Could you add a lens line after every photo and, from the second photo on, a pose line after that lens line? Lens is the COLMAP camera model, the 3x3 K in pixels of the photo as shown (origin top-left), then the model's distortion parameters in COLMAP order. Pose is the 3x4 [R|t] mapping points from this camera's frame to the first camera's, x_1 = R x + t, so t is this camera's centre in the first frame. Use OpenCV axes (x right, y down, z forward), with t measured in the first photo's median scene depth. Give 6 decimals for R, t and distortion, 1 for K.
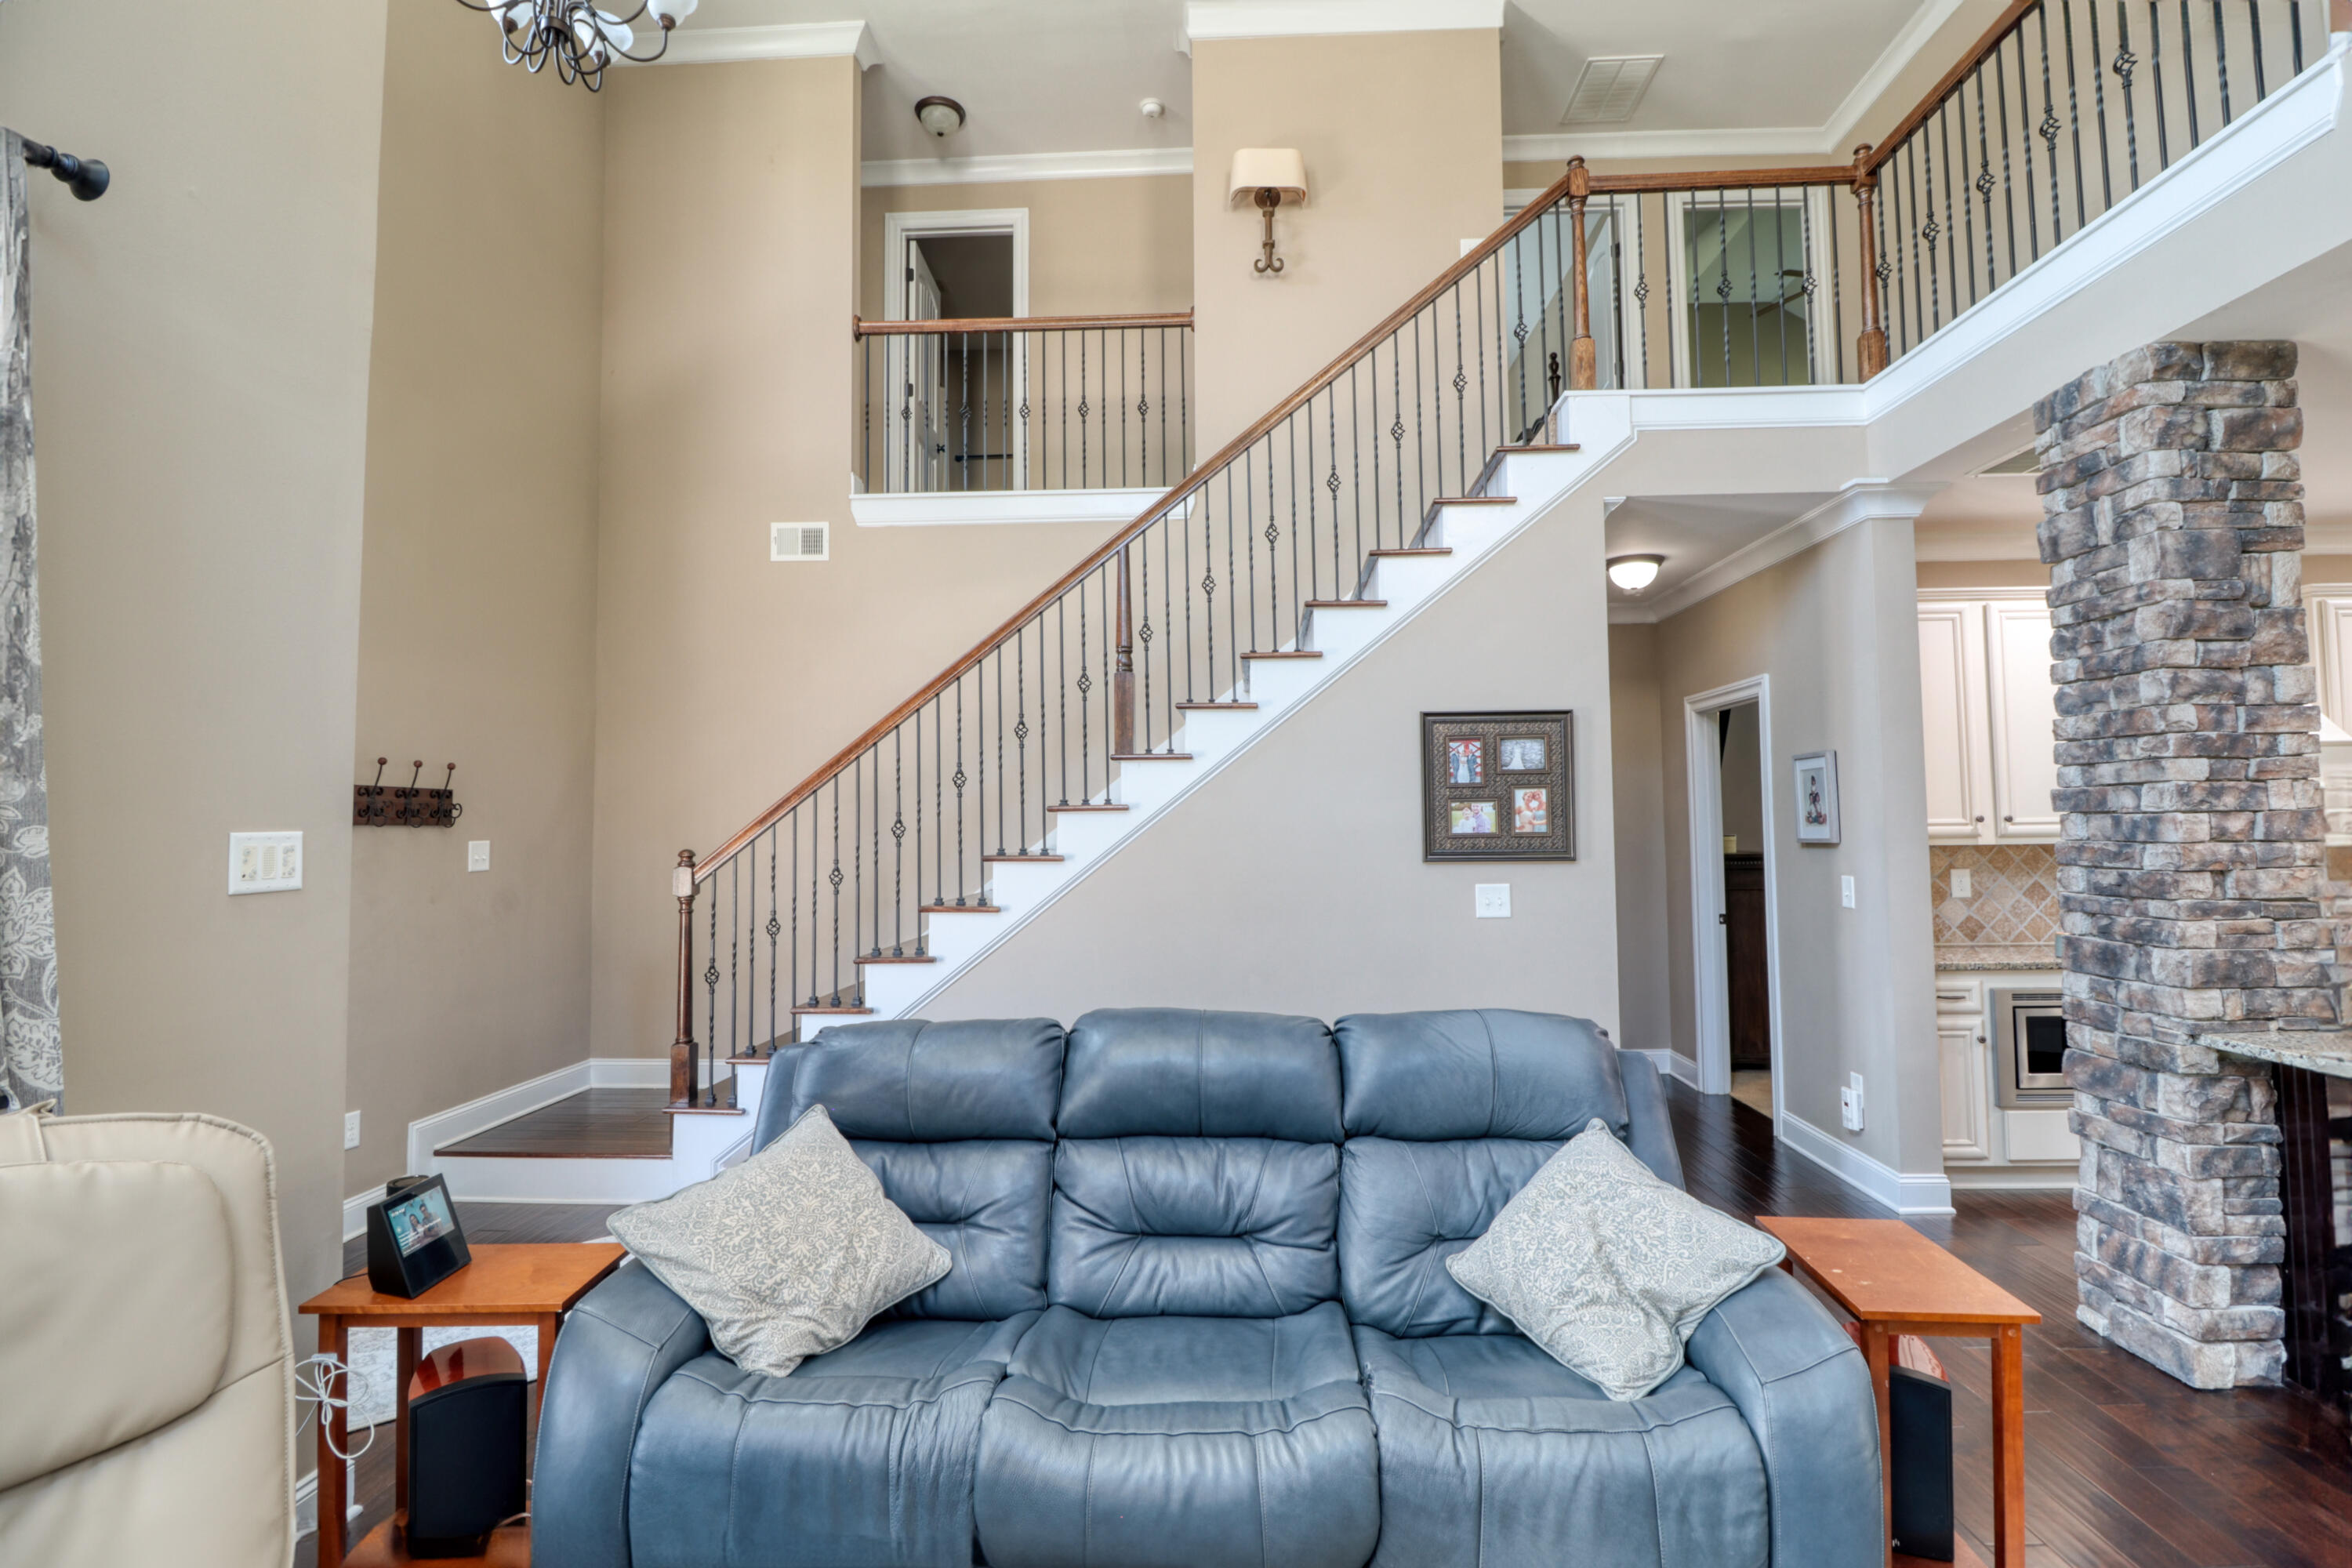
lens RADIAL K [[1095.9, 0, 1177.4], [0, 1095.9, 774.9], [0, 0, 1]] dist [-0.011365, -0.002638]
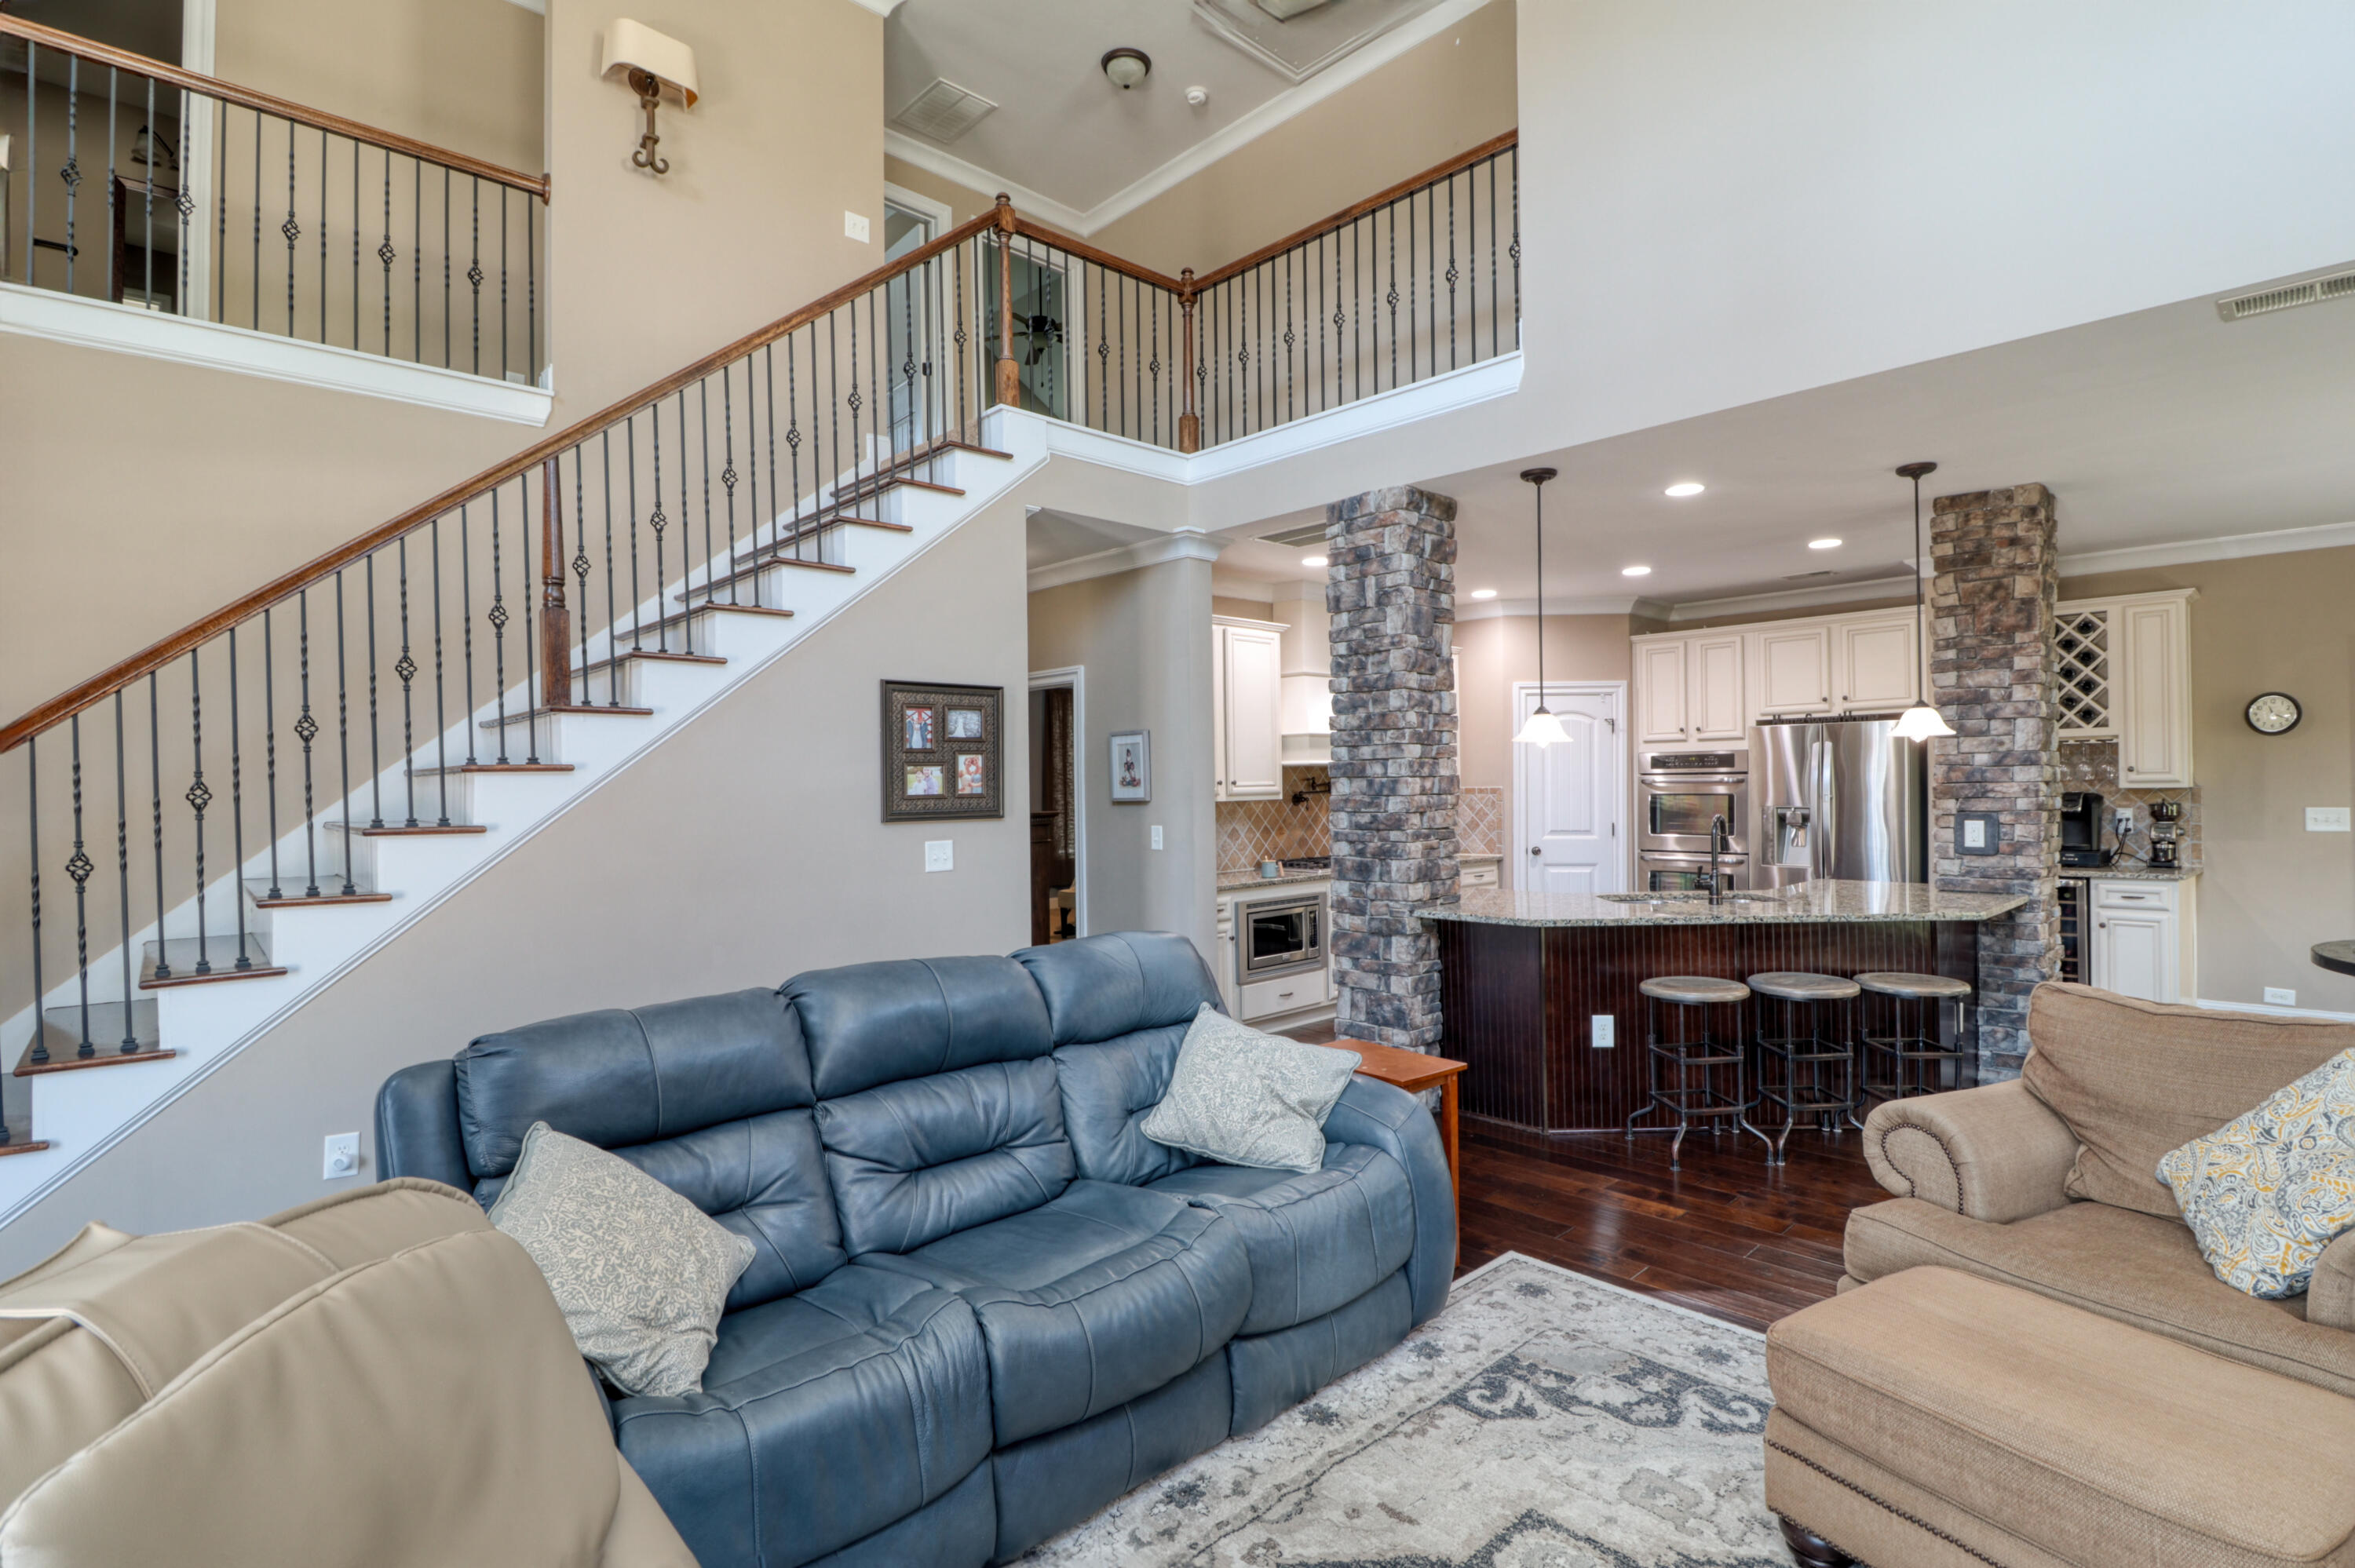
lens RADIAL K [[1097.2, 0, 1226.0], [0, 1097.2, 788.8], [0, 0, 1]] dist [-0.011365, -0.002638]
pose [[0.687120, -0.003509, 0.726535, -0.434703], [-0.027283, 0.999158, 0.030628, 0.008203], [-0.726031, -0.040868, 0.686446, 0.051403]]
